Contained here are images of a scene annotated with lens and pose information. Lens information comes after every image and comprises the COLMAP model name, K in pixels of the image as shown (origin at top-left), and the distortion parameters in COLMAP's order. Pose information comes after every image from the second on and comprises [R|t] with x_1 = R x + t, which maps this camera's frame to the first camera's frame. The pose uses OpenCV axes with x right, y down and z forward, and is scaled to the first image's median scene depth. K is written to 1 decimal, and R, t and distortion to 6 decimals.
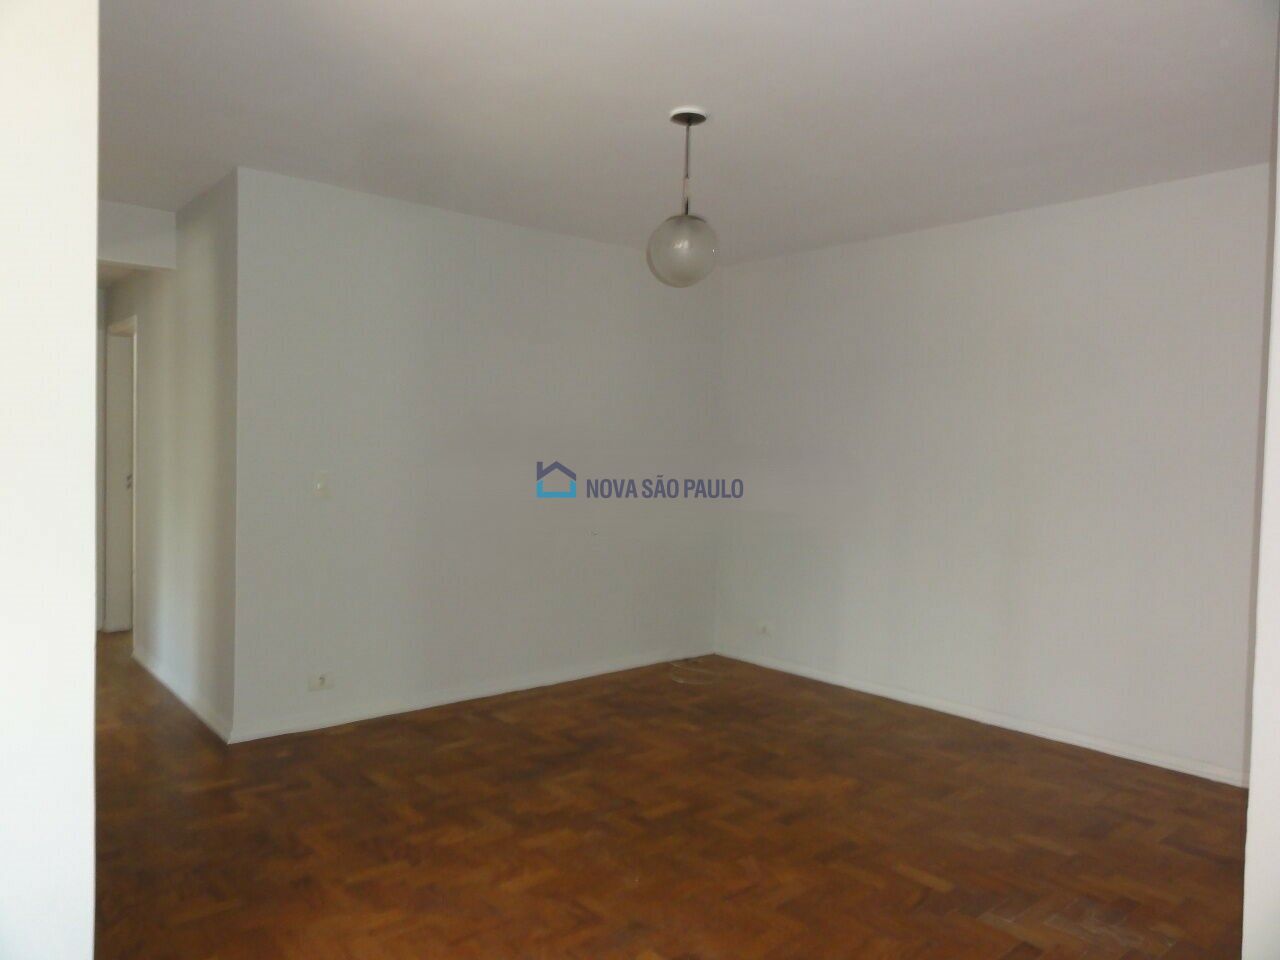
lens RADIAL K [[912.5, 0, 644.1], [0, 912.5, 476.6], [0, 0, 1]] dist [-0.000325, 0.003965]
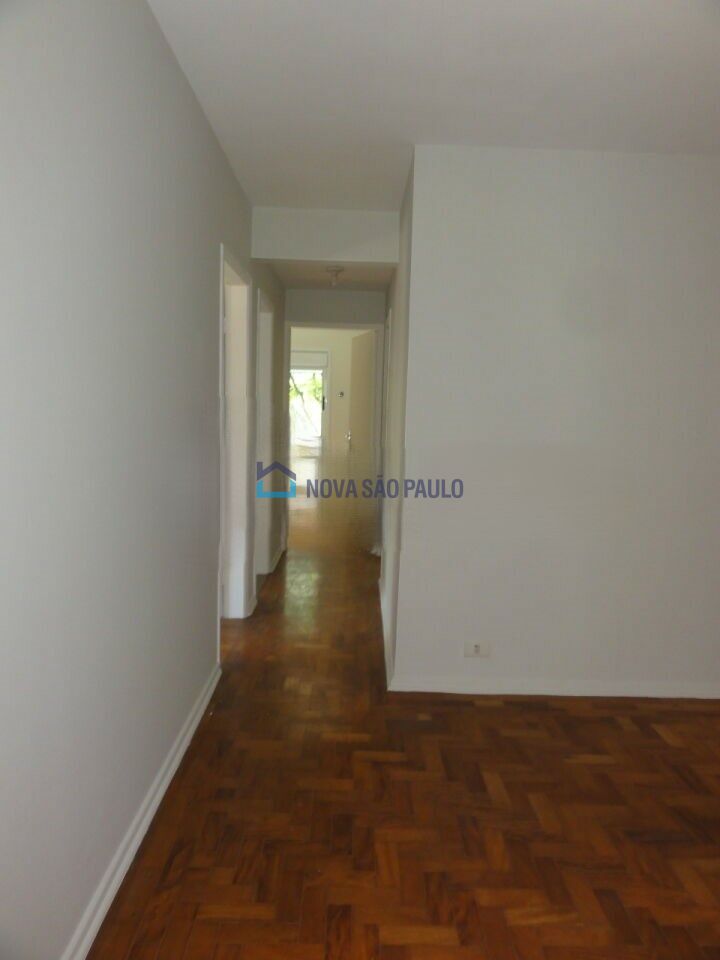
lens RADIAL K [[684.4, 0, 357.4], [0, 684.4, 478.8], [0, 0, 1]] dist [-0.000325, 0.003965]
pose [[0.760922, 0.075192, -0.644472, 0.034067], [-0.033807, 0.996508, 0.076350, -0.027629], [0.647962, -0.036308, 0.760807, 0.425178]]
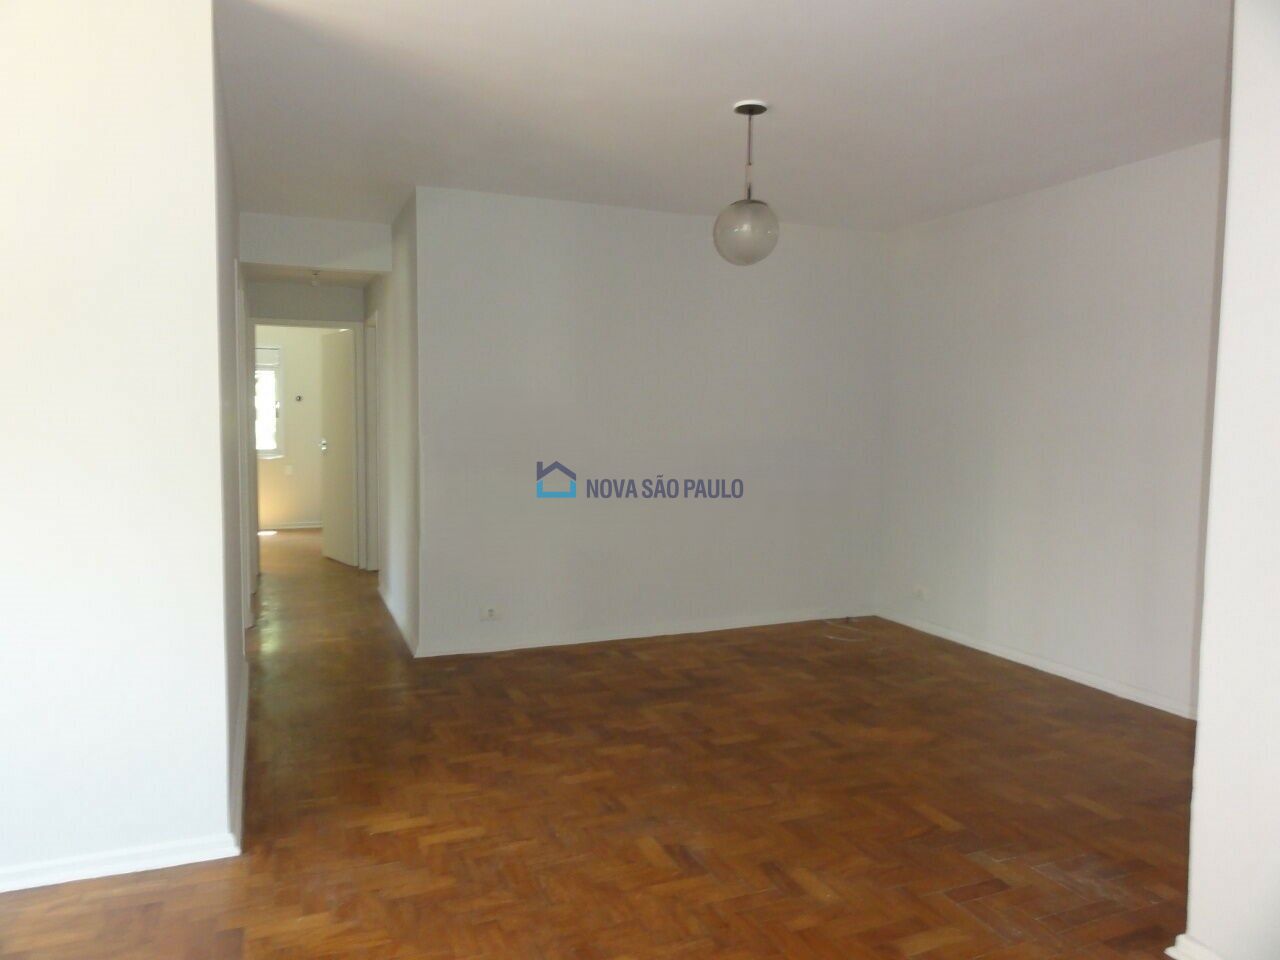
lens RADIAL K [[912.5, 0, 646.5], [0, 912.5, 478.4], [0, 0, 1]] dist [-0.000325, 0.003965]
pose [[0.951239, 0.009628, -0.308305, 0.264028], [0.001022, 0.999409, 0.034365, 0.008222], [0.308454, -0.033005, 0.950667, -0.084295]]
